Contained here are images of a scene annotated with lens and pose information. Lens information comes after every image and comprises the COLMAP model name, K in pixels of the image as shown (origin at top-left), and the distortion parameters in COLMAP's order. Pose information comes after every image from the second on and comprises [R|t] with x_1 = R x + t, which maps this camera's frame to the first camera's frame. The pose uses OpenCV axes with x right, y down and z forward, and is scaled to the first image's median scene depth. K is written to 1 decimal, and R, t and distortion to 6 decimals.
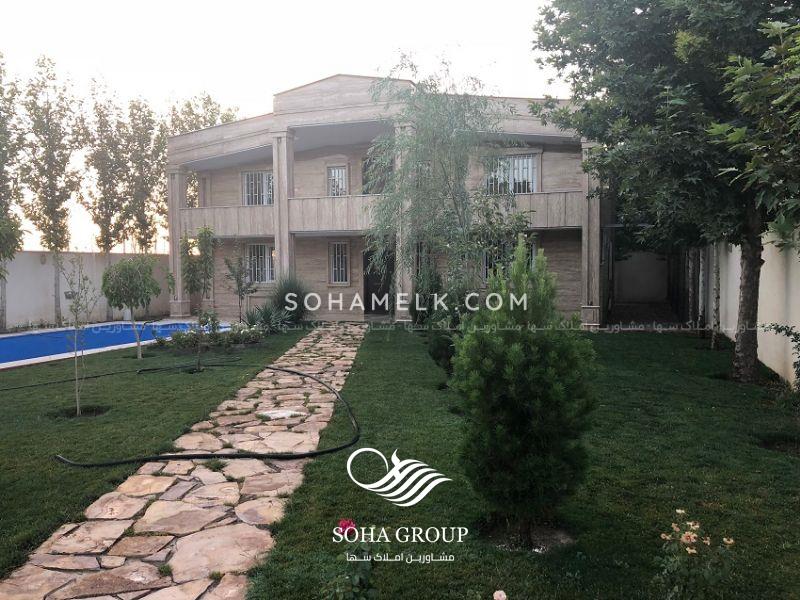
lens RADIAL K [[658.1, 0, 401.7], [0, 658.1, 302.0], [0, 0, 1]] dist [0.041098, -0.037855]
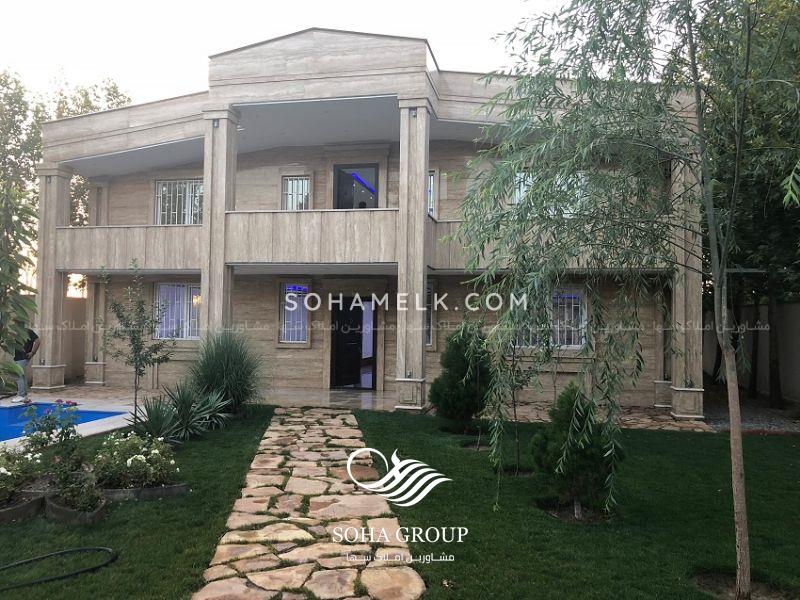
lens RADIAL K [[658.1, 0, 399.0], [0, 658.1, 297.6], [0, 0, 1]] dist [0.041098, -0.037855]
pose [[0.992880, 0.027827, 0.115825, -0.071386], [-0.017653, 0.995968, -0.087955, -0.018160], [-0.117805, 0.085284, 0.989368, 0.322962]]
